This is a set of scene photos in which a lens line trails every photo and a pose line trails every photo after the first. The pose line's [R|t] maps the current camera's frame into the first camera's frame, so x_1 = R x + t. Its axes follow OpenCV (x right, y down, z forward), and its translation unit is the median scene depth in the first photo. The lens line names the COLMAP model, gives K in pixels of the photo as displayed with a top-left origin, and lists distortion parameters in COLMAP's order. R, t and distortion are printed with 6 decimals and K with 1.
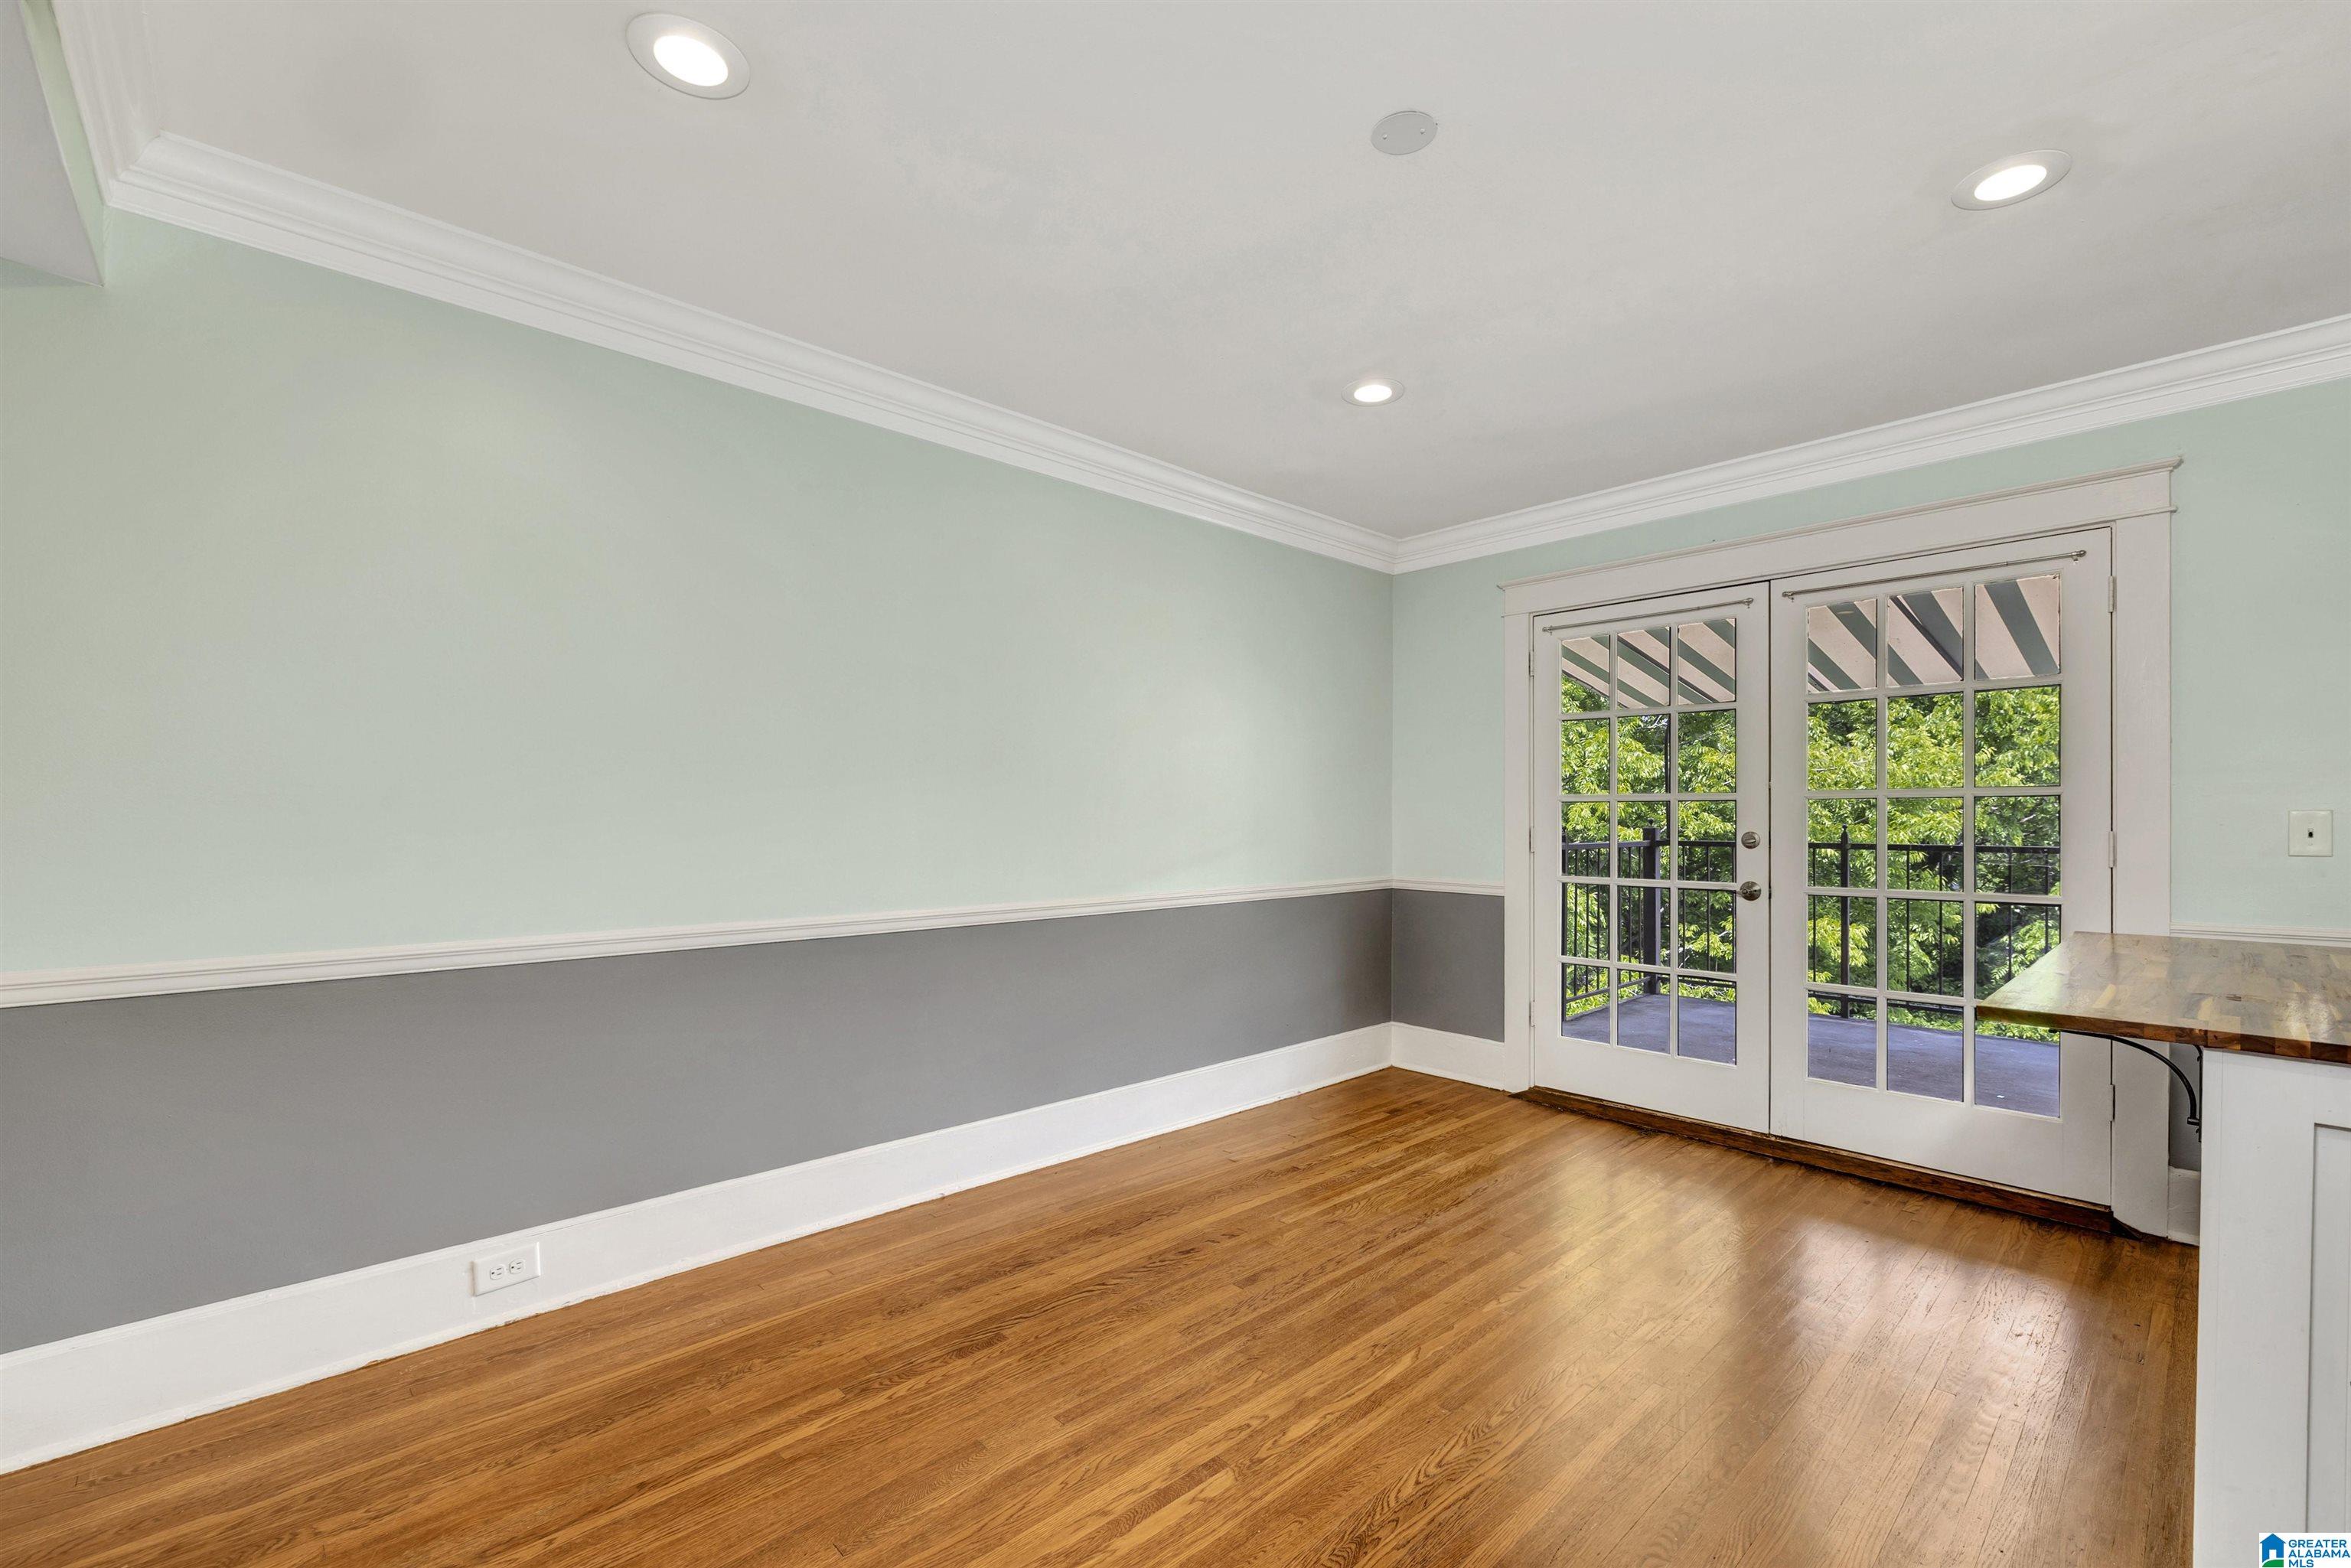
lens RADIAL K [[990.1, 0, 1182.6], [0, 990.1, 791.6], [0, 0, 1]] dist [-0.003999, -0.000358]
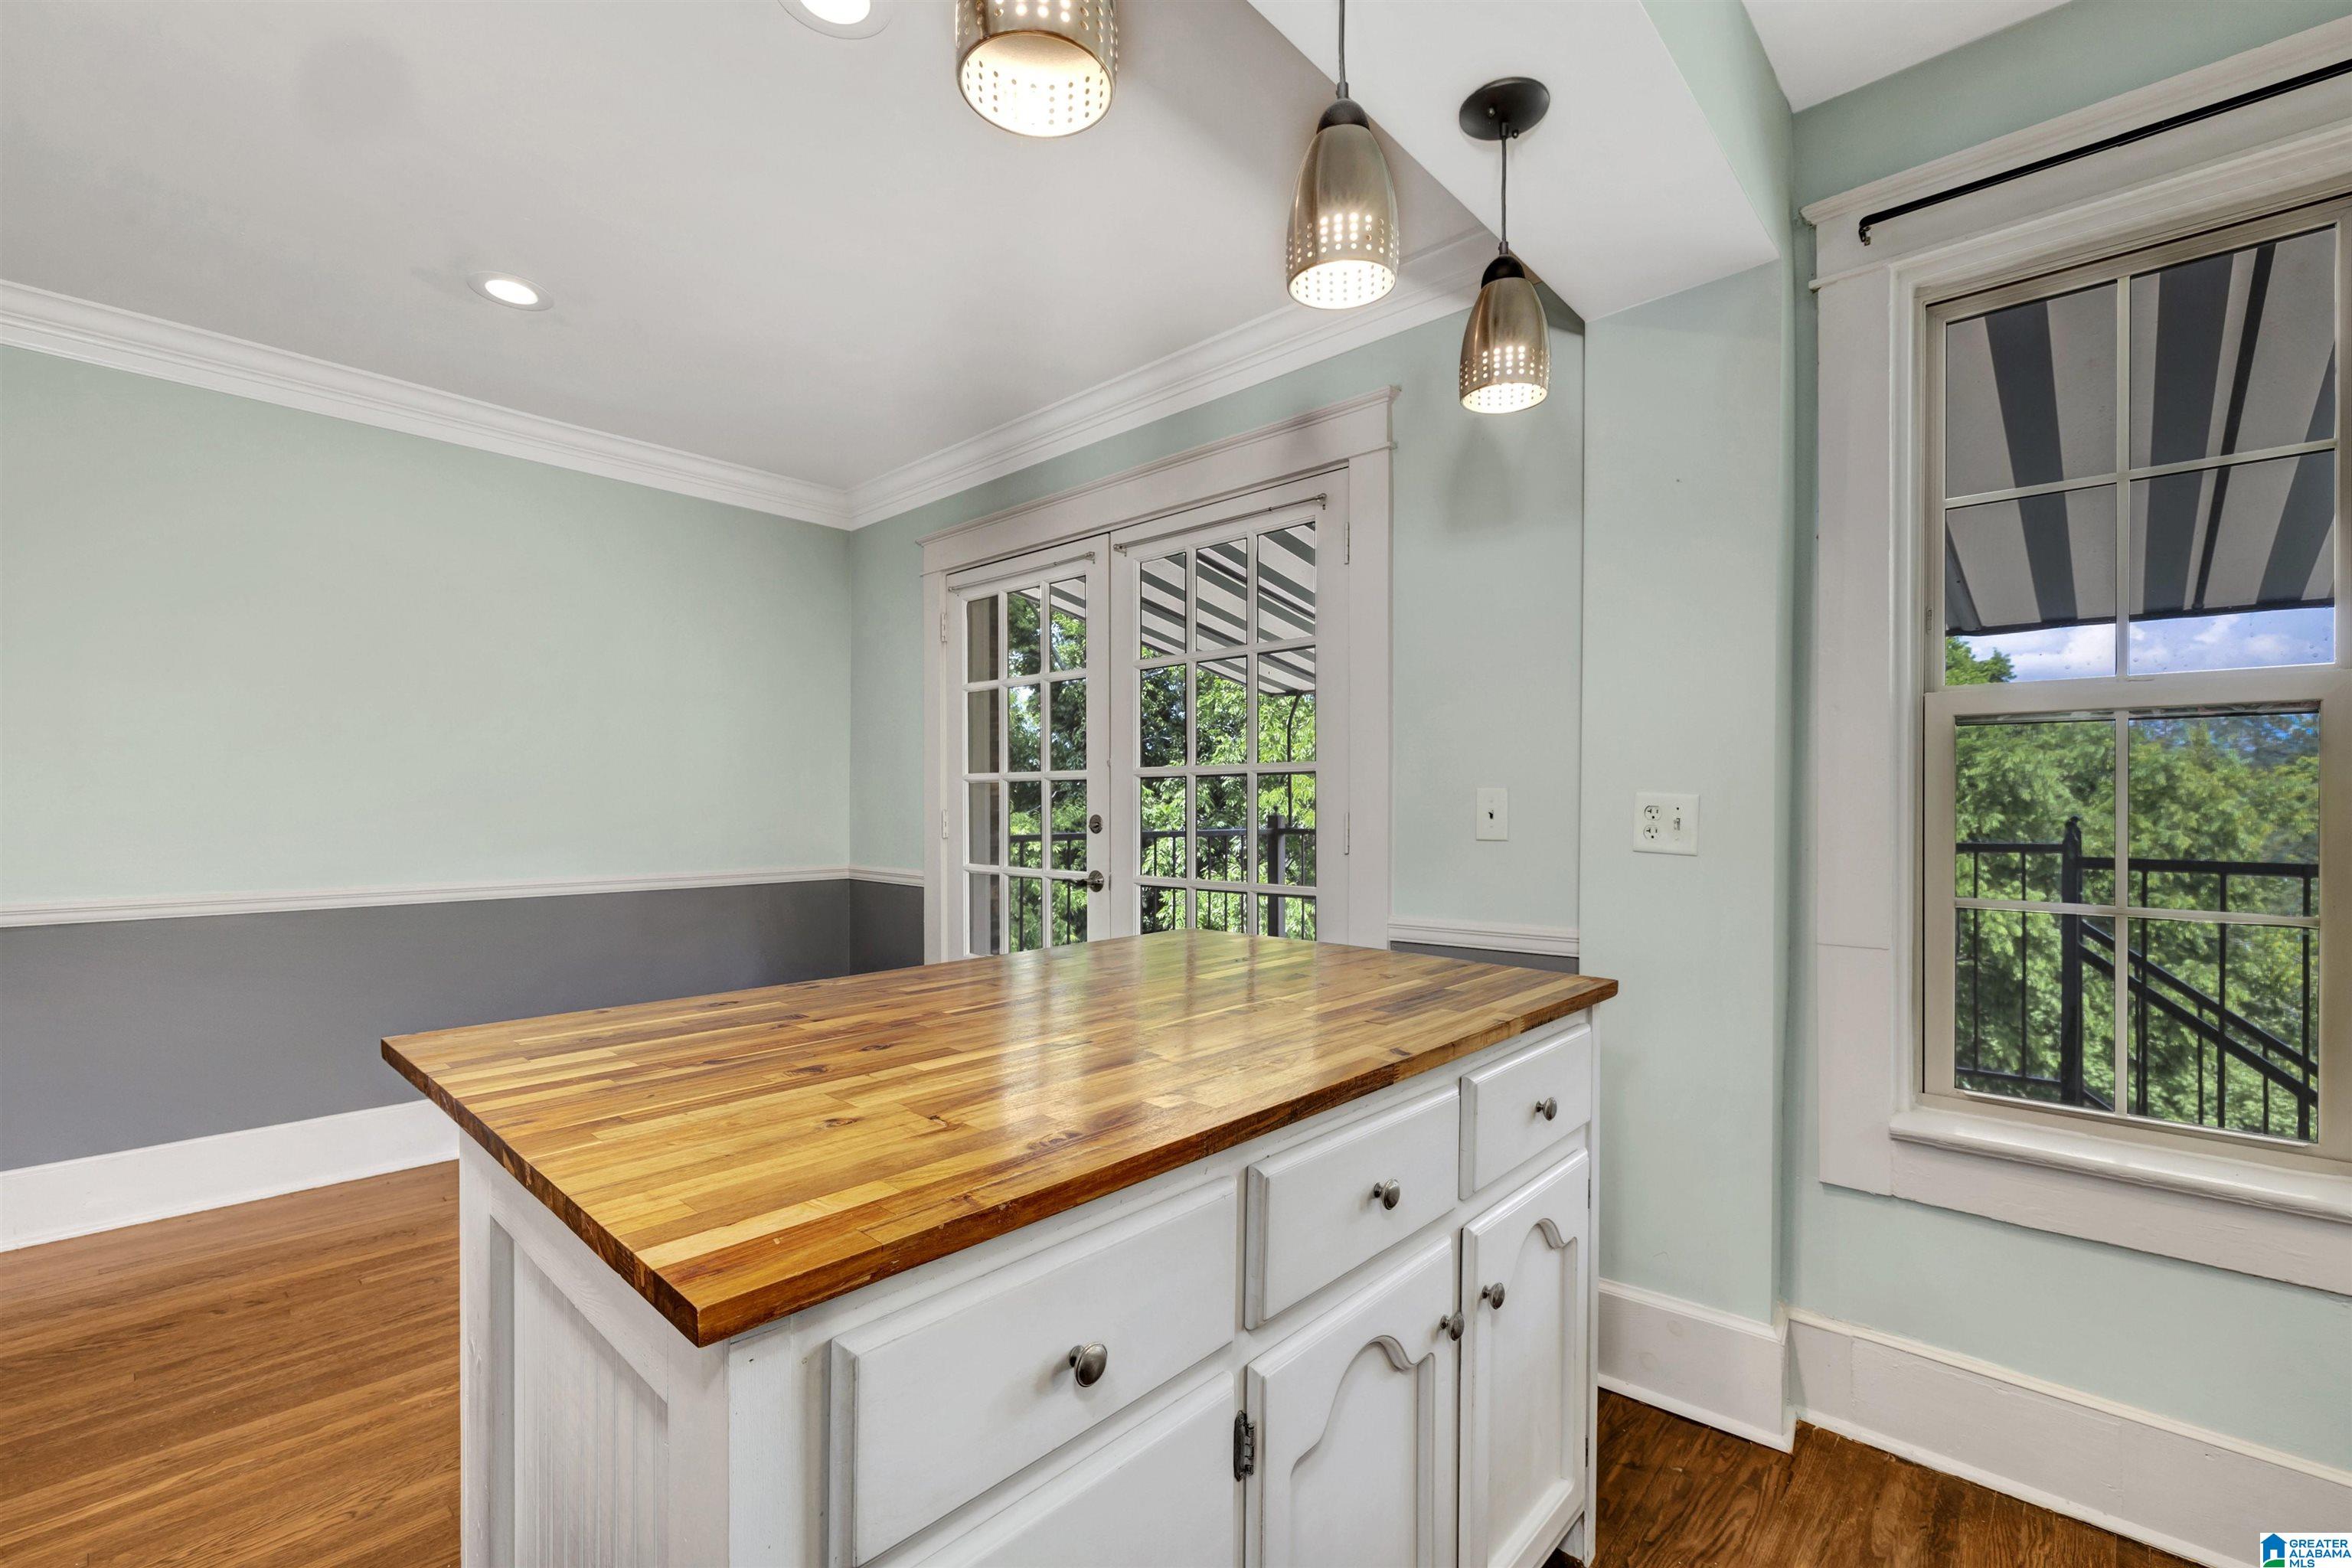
lens RADIAL K [[990.5, 0, 1186.0], [0, 990.5, 790.4], [0, 0, 1]] dist [-0.003999, -0.000358]
pose [[0.996498, 0.006840, 0.083335, 0.598693], [-0.007349, 0.999956, 0.005798, 0.013343], [-0.083292, -0.006390, 0.996505, 0.105066]]
